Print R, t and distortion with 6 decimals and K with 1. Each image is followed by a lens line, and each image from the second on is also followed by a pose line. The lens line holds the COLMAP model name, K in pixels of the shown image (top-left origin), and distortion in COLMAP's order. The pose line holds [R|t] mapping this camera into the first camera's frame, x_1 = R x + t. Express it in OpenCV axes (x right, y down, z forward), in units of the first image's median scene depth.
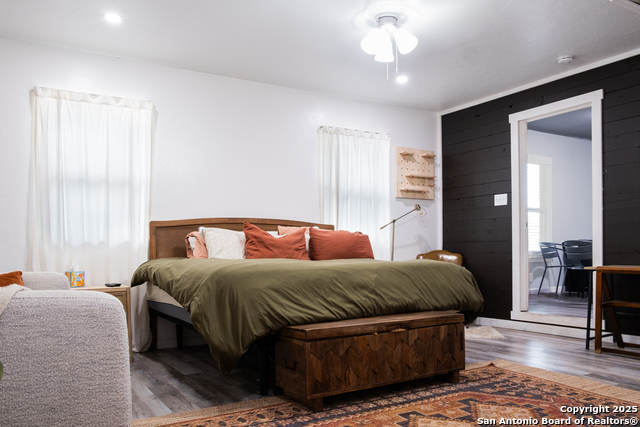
lens RADIAL K [[501.7, 0, 319.6], [0, 501.7, 277.6], [0, 0, 1]] dist [-0.046738, 0.001103]
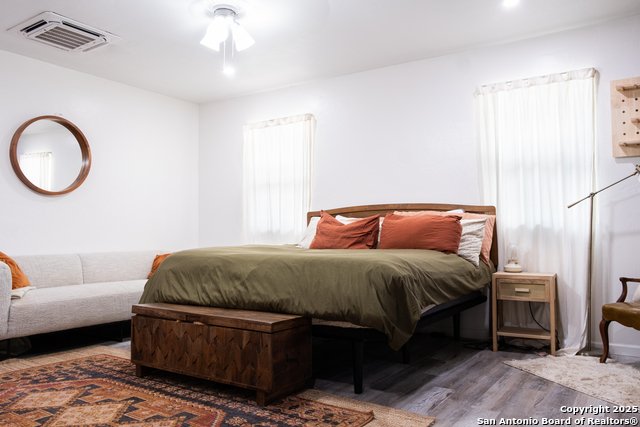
lens RADIAL K [[503.9, 0, 329.5], [0, 503.9, 212.3], [0, 0, 1]] dist [-0.028212, 0.009378]
pose [[0.434560, -0.029354, -0.900165, 1.120138], [-0.048337, 0.997268, -0.055856, -0.067078], [0.899345, 0.067784, 0.431953, 0.758431]]
